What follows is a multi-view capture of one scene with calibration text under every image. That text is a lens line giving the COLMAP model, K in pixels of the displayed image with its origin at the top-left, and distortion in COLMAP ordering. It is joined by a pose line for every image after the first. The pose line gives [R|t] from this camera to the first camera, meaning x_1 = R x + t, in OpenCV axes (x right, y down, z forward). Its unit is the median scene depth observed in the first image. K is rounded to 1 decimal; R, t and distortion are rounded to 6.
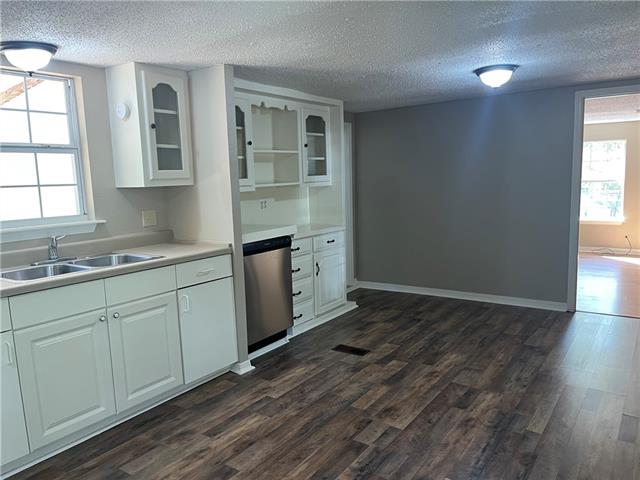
lens RADIAL K [[481.8, 0, 320.0], [0, 481.8, 240.0], [0, 0, 1]] dist [0.038371, -0.009199]
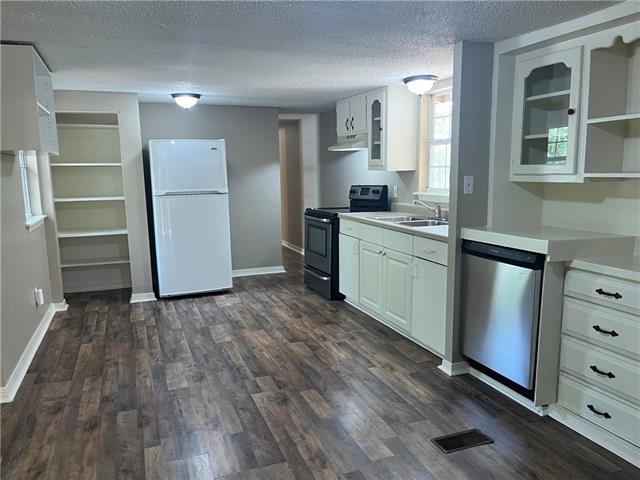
lens RADIAL K [[481.8, 0, 320.0], [0, 481.8, 240.0], [0, 0, 1]] dist [0.038371, -0.009199]
pose [[-0.547145, 0.160287, -0.821548, 0.866387], [-0.082112, 0.966482, 0.243250, -0.223141], [0.833001, 0.200552, -0.515644, 1.495362]]
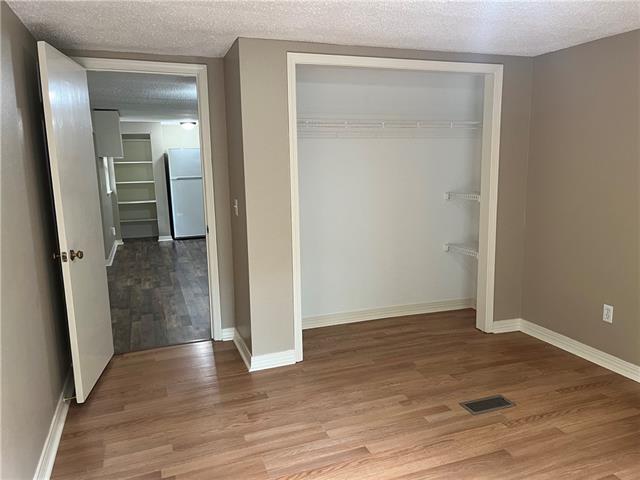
lens RADIAL K [[481.8, 0, 320.0], [0, 481.8, 240.0], [0, 0, 1]] dist [0.038371, -0.009199]
pose [[-0.573692, 0.178049, -0.799485, 1.704514], [-0.069017, 0.962108, 0.263791, -0.411135], [0.816158, 0.206513, -0.539665, 2.560717]]
